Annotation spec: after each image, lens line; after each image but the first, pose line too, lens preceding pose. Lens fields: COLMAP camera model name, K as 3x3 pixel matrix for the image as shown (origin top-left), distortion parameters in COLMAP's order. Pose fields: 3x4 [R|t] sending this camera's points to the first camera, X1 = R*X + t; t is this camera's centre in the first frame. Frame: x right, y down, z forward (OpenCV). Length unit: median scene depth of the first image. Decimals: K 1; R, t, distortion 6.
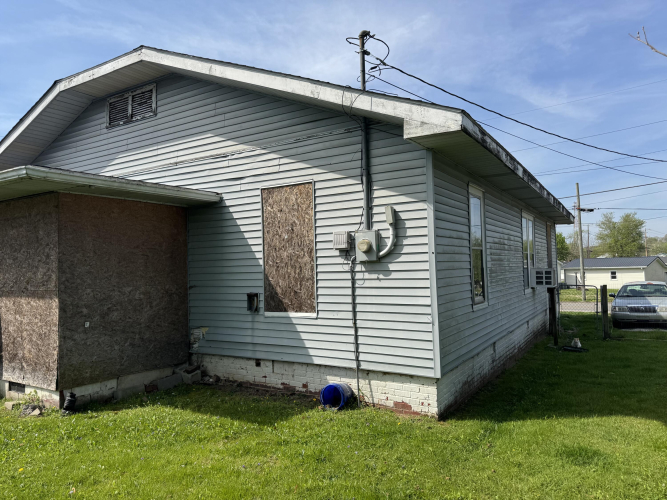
lens RADIAL K [[464.6, 0, 354.9], [0, 464.6, 241.8], [0, 0, 1]] dist [0.041277, -0.037783]
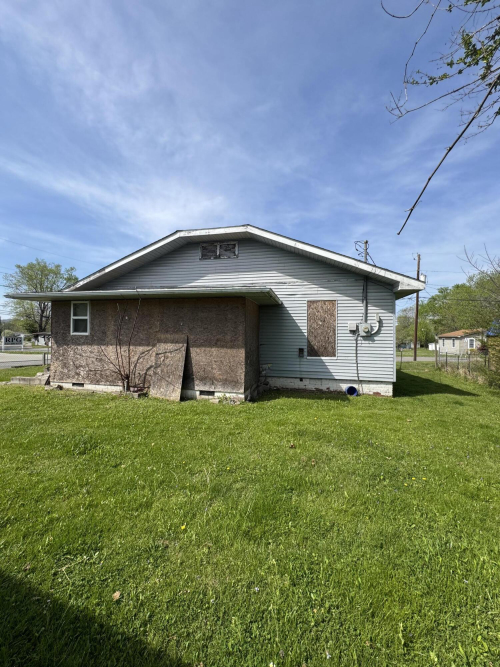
lens RADIAL K [[270.5, 0, 232.1], [0, 270.5, 330.2], [0, 0, 1]] dist [-0.002992, -0.000646]
pose [[0.945052, 0.039920, 0.324472, -0.970312], [-0.049757, 0.998517, 0.022074, 0.014205], [-0.323110, -0.037006, 0.945638, -0.098843]]
